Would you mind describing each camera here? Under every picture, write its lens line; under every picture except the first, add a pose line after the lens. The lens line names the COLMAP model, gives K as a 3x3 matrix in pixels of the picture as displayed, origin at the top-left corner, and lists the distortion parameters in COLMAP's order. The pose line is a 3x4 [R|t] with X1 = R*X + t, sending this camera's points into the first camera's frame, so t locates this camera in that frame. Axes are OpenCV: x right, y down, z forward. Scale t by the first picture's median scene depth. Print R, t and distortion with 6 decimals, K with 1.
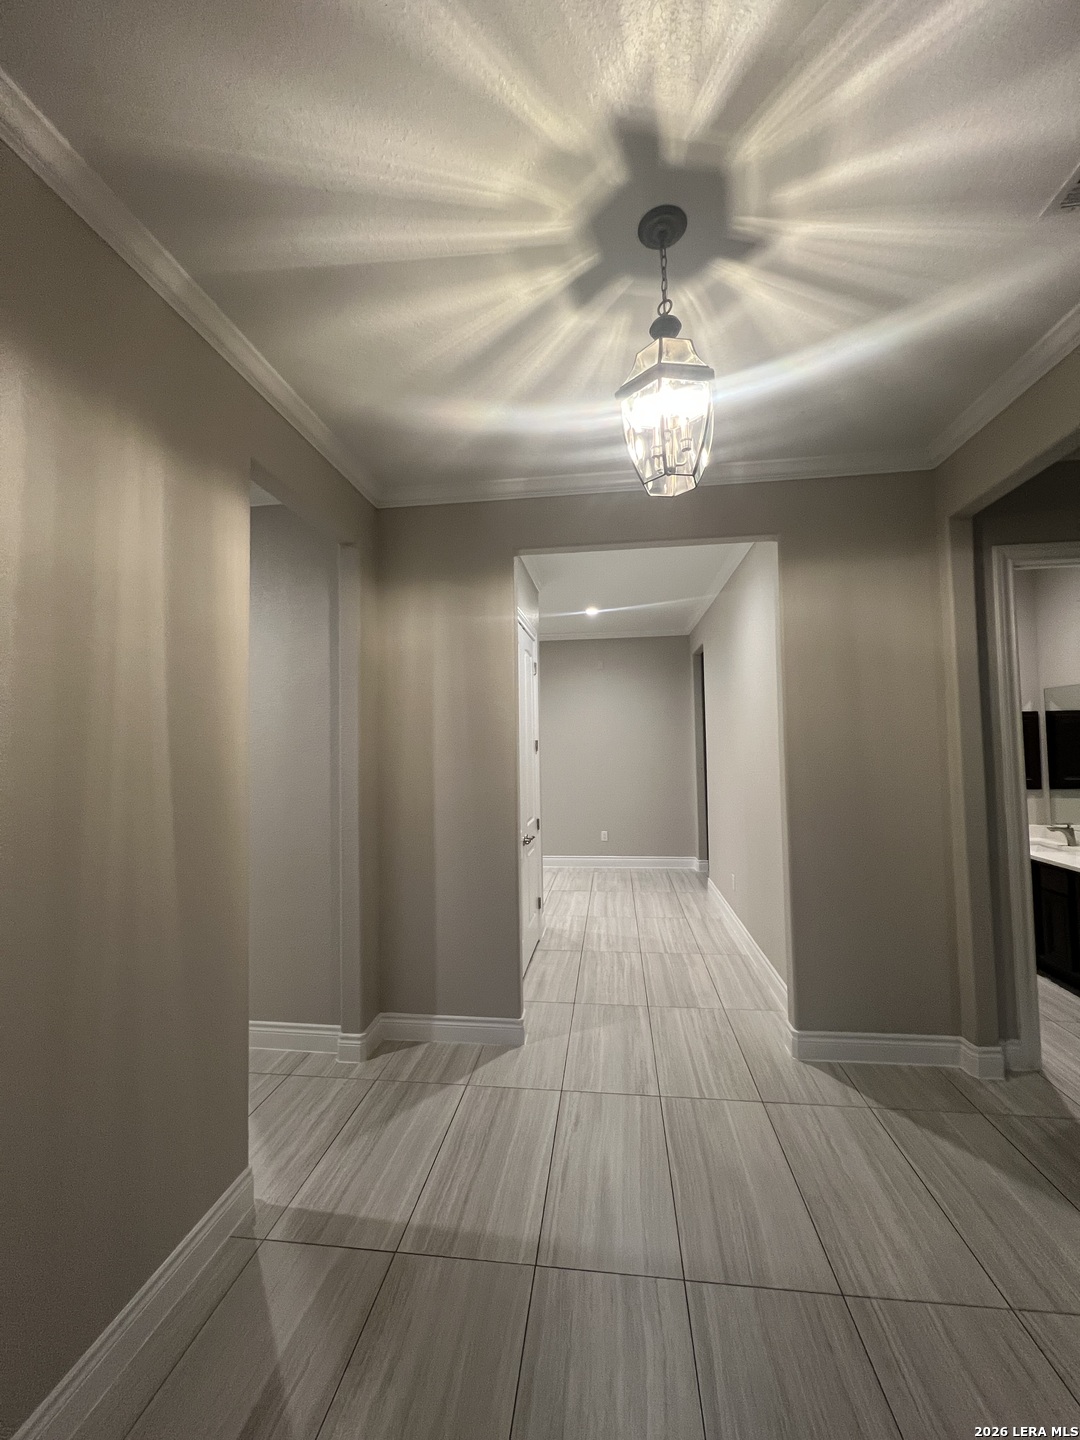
lens RADIAL K [[572.1, 0, 540.0], [0, 572.1, 720.0], [0, 0, 1]] dist [-0.001684, -0.000048]
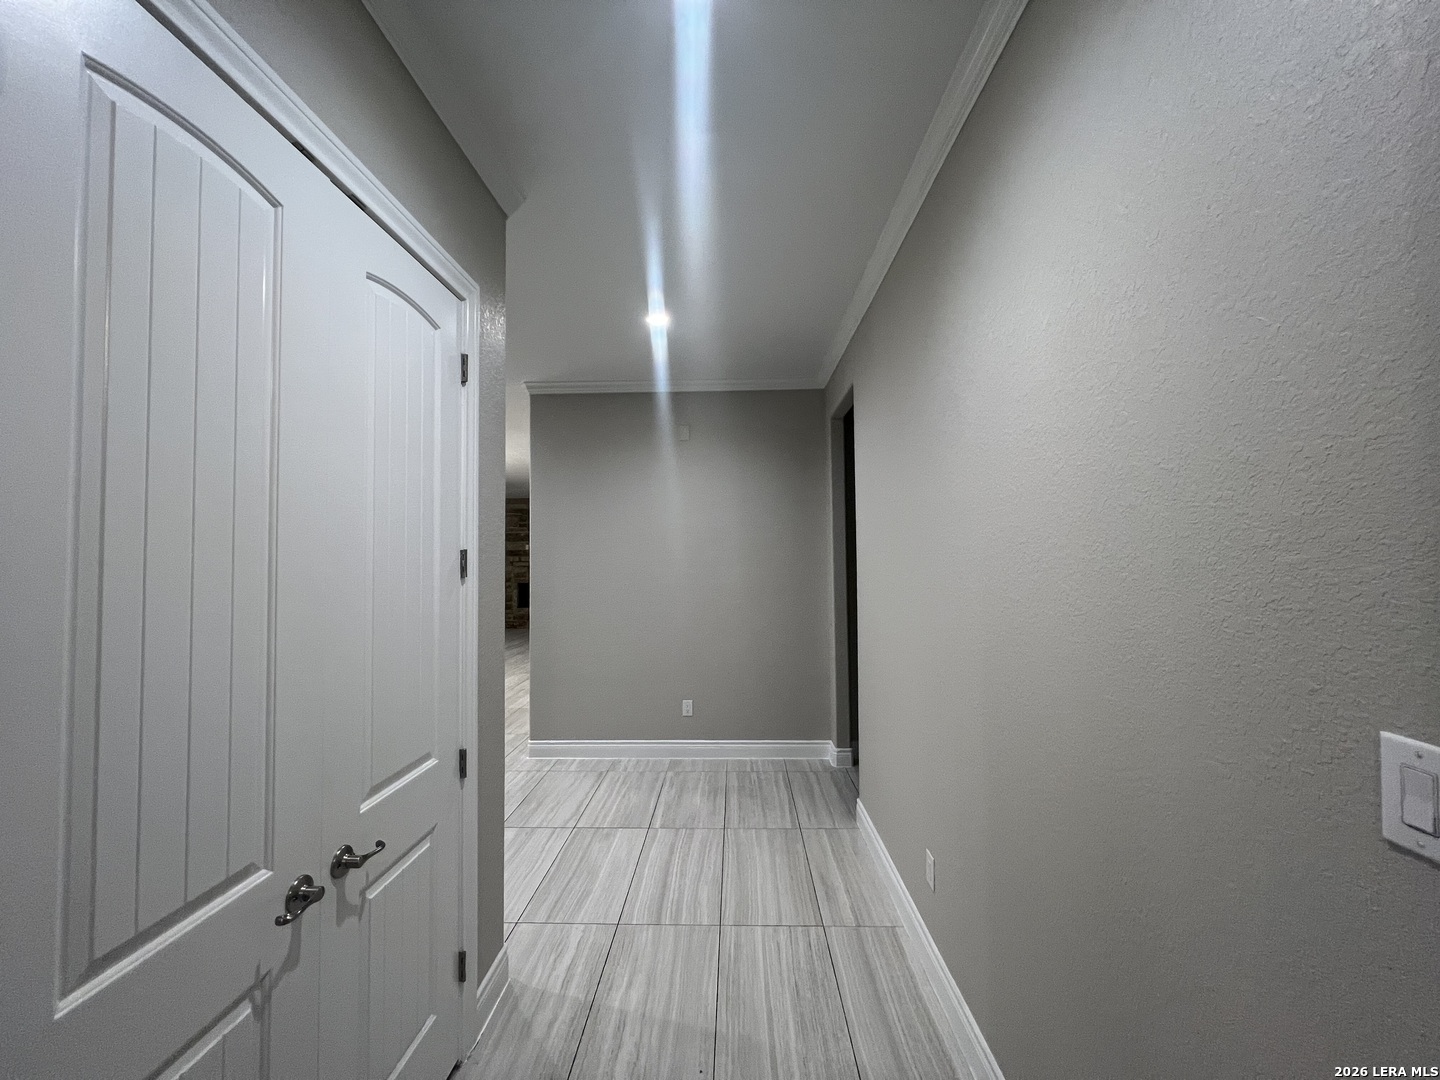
lens RADIAL K [[572.1, 0, 720.0], [0, 572.1, 540.0], [0, 0, 1]] dist [-0.001684, -0.000048]
pose [[0.994970, 0.010561, 0.099615, 0.095492], [-0.011272, 0.999915, 0.006577, 0.017899], [-0.099537, -0.007667, 0.995004, 0.431283]]
